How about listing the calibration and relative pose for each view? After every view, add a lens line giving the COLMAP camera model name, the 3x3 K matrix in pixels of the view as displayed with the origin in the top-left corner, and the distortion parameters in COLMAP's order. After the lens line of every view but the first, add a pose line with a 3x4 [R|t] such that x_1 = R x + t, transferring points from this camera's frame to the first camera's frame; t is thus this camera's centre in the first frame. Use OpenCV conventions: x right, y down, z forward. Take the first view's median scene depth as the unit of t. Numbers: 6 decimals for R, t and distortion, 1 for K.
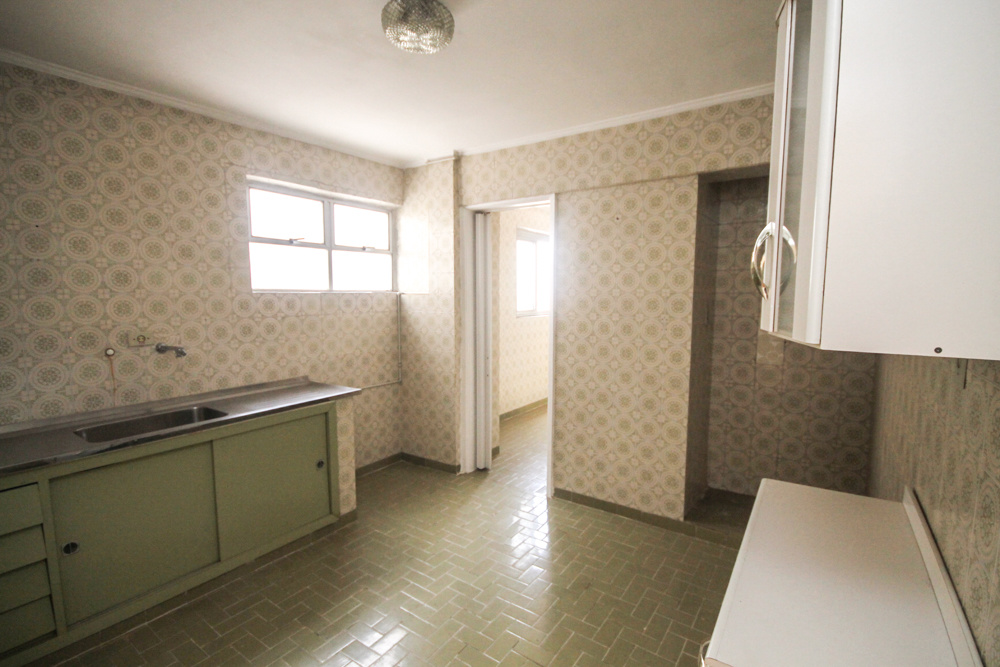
lens RADIAL K [[472.5, 0, 497.4], [0, 472.5, 335.9], [0, 0, 1]] dist [-0.004578, -0.002679]
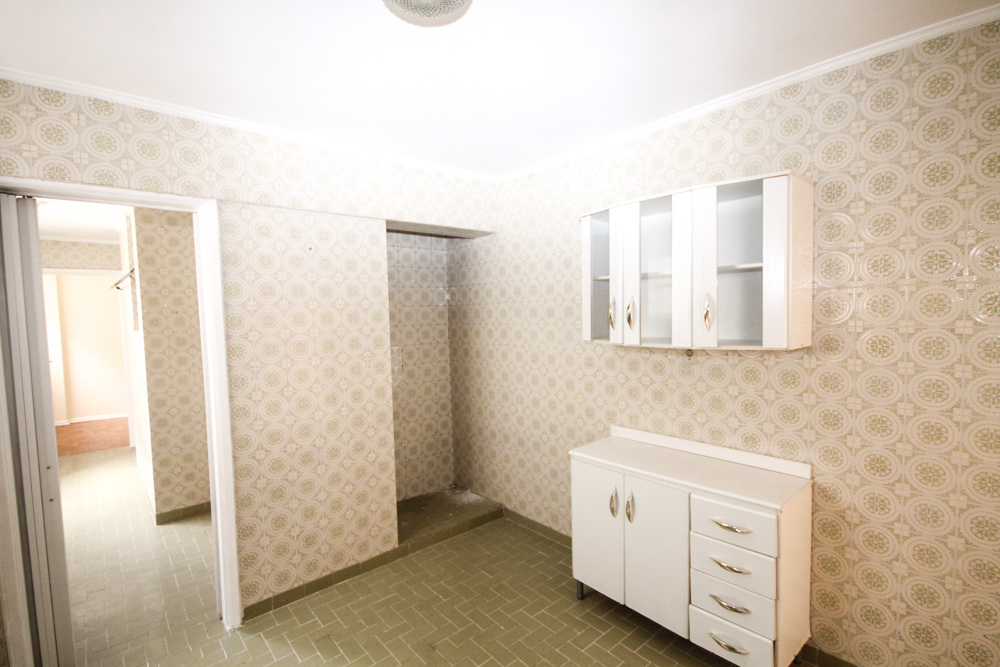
lens RADIAL K [[472.5, 0, 499.0], [0, 472.5, 333.6], [0, 0, 1]] dist [-0.004578, -0.002679]
pose [[0.222164, -0.060008, 0.973161, -0.522113], [0.113697, 0.992889, 0.035268, -0.082717], [-0.968357, 0.102810, 0.227407, 0.476755]]
